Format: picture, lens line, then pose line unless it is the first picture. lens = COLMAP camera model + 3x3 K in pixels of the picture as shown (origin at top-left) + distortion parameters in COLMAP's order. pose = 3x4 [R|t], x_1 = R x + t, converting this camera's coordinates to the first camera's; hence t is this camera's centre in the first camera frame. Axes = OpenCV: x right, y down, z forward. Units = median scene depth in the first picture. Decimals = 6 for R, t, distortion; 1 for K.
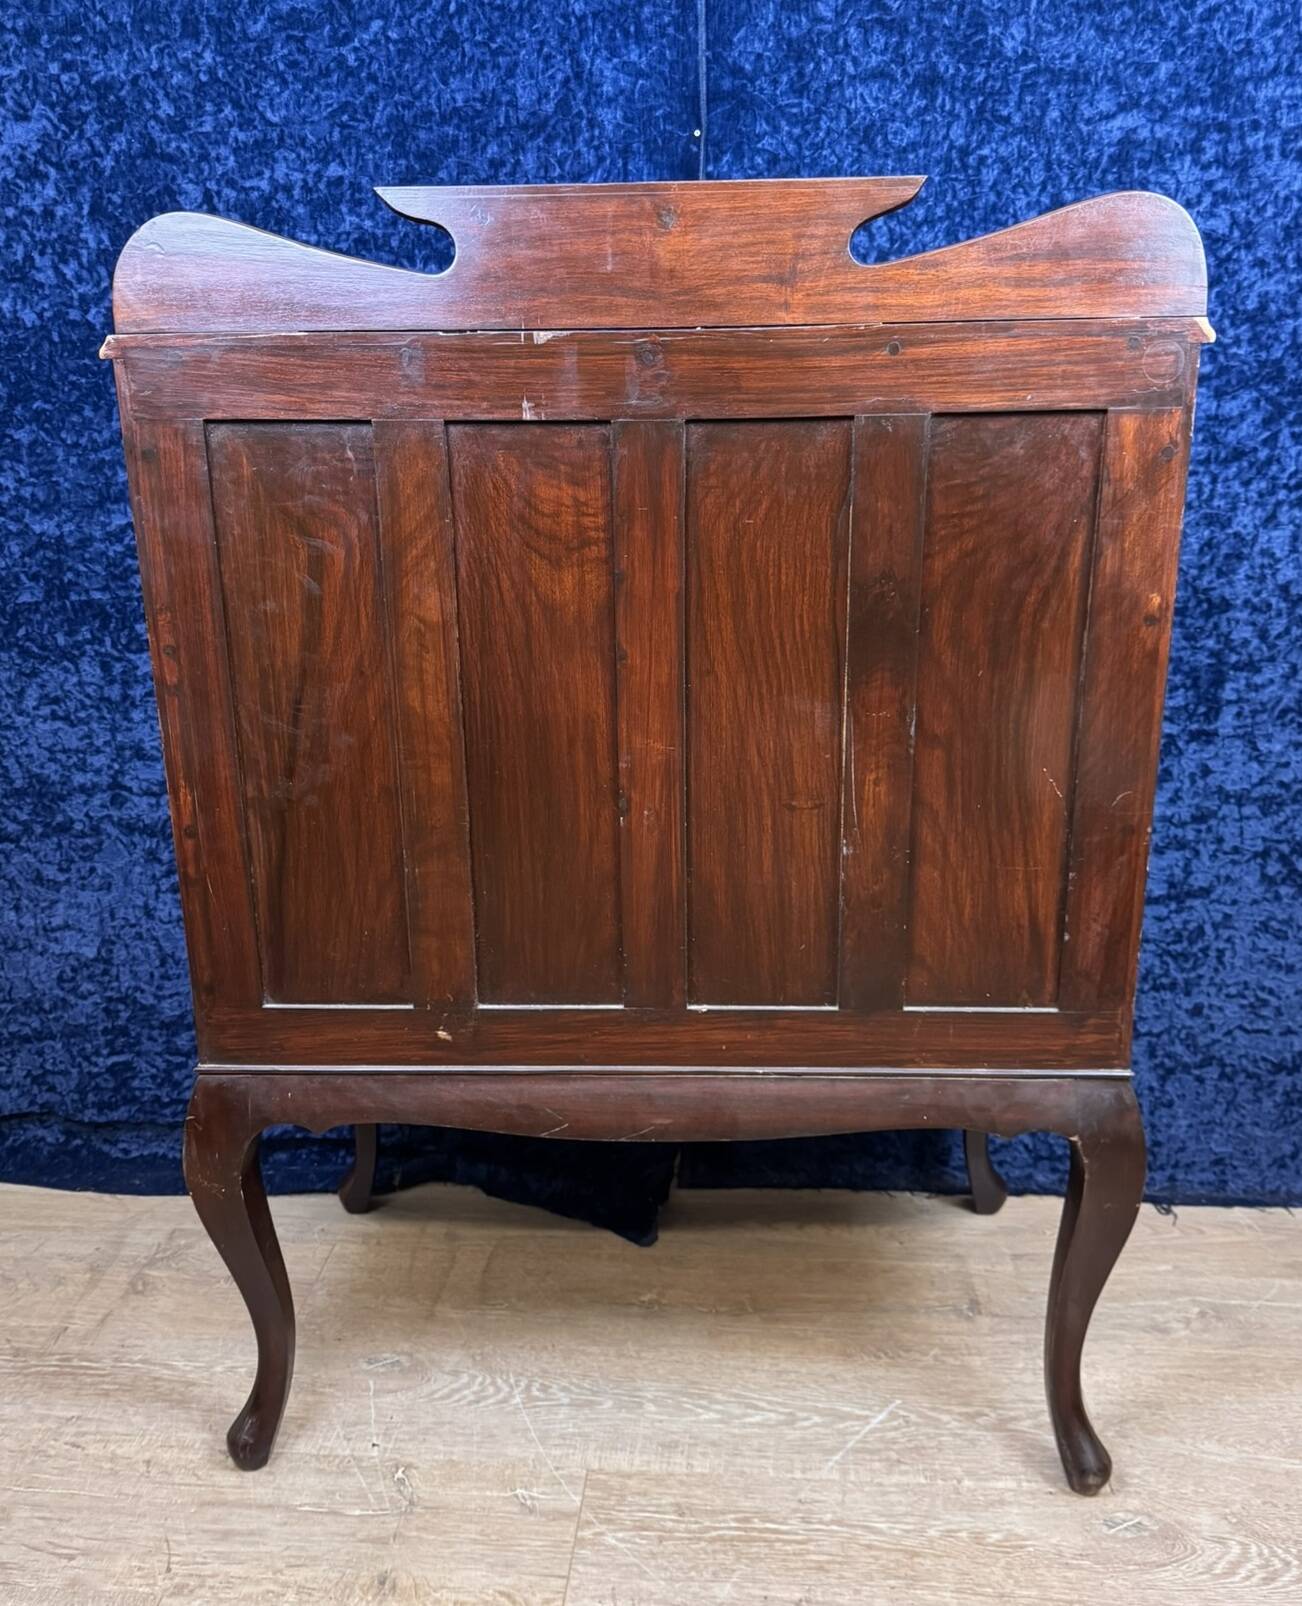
lens RADIAL K [[1303.8, 0, 671.1], [0, 1303.8, 821.1], [0, 0, 1]] dist [-0.003329, -0.000760]
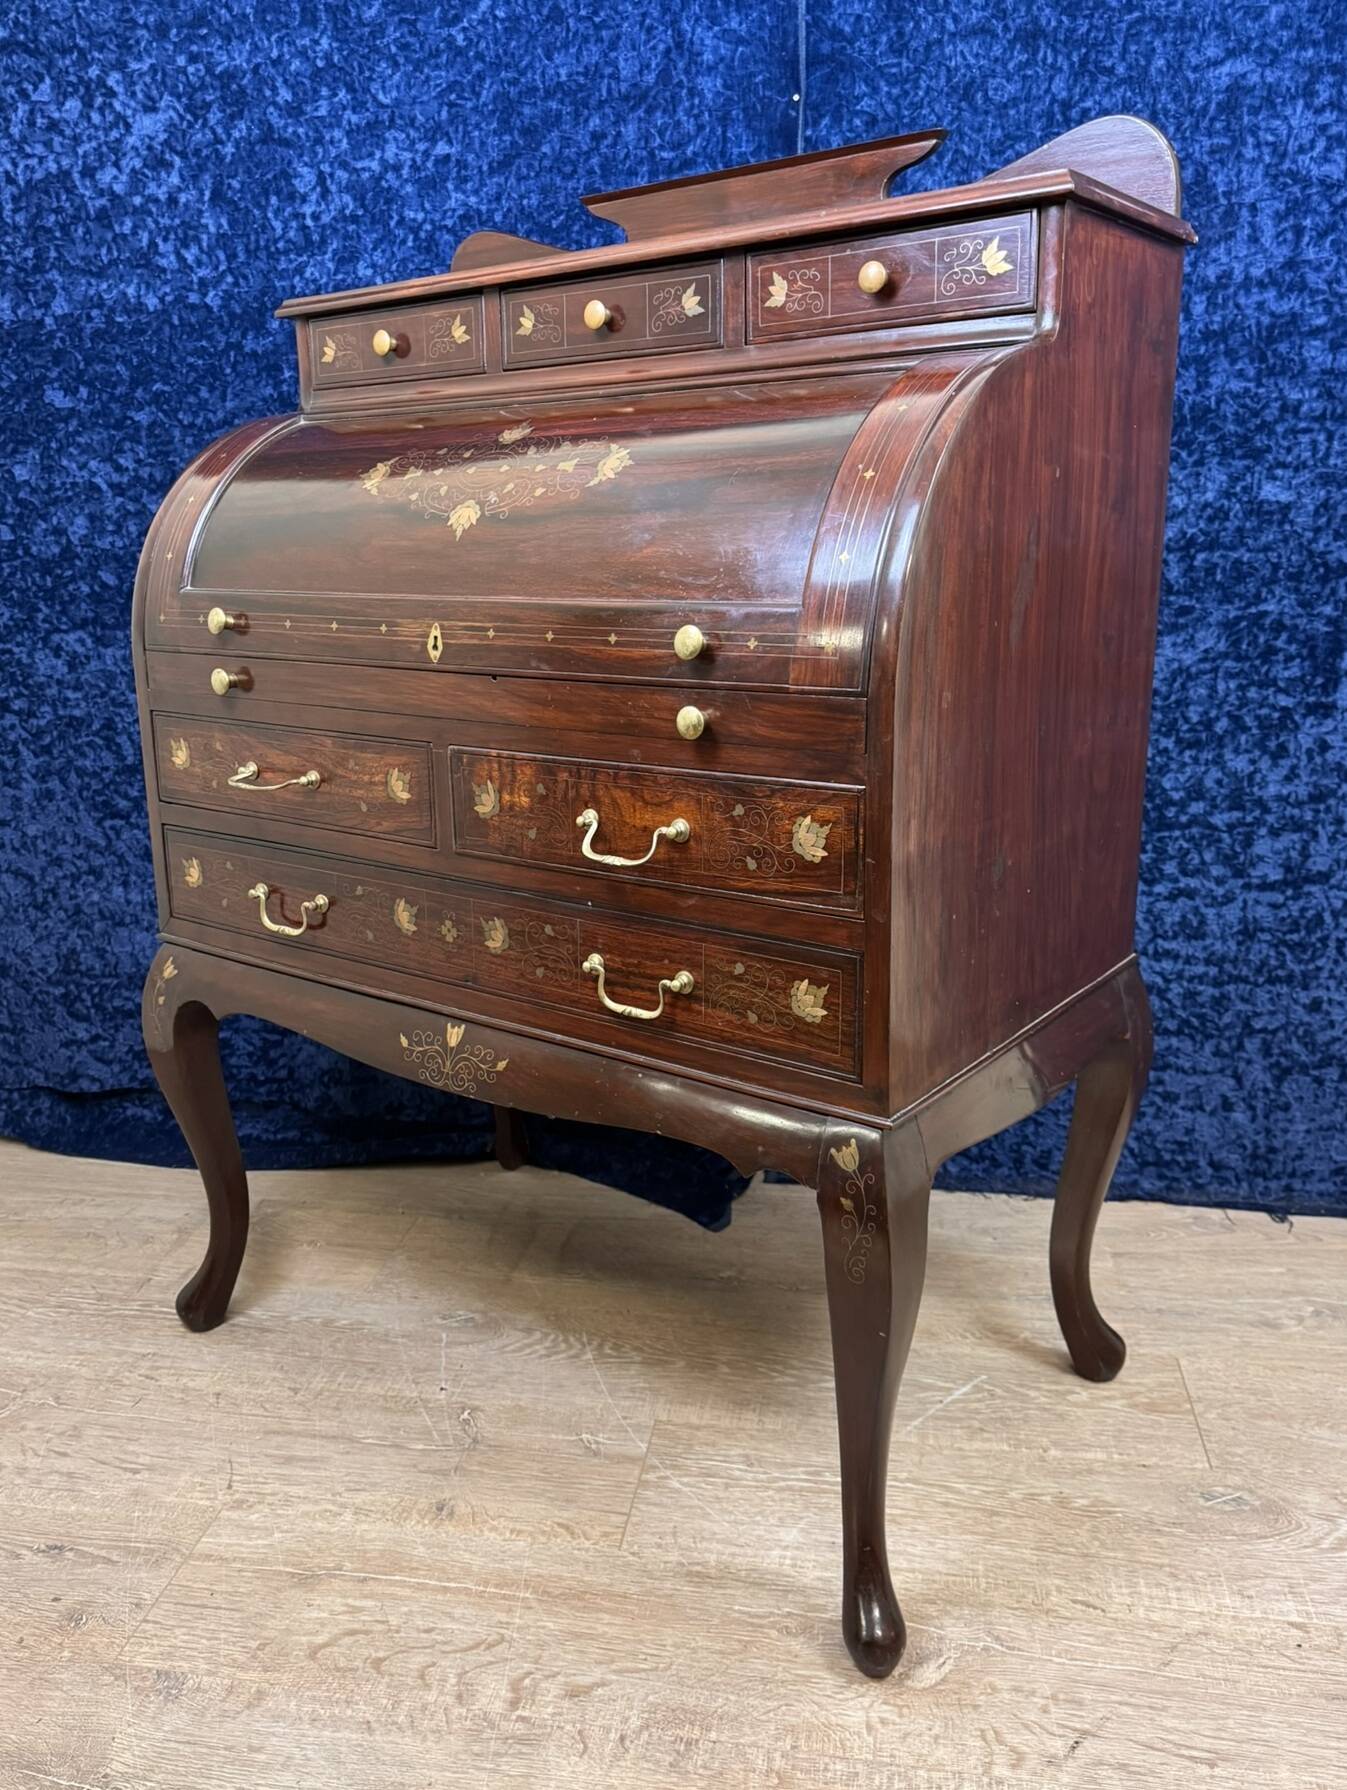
lens RADIAL K [[1306.6, 0, 686.3], [0, 1306.6, 879.6], [0, 0, 1]] dist [0.004463, -0.010468]
pose [[0.996463, 0.015757, -0.082538, 0.028191], [-0.019014, 0.999065, -0.038816, 0.114504], [0.081849, 0.040248, 0.995832, 0.012931]]
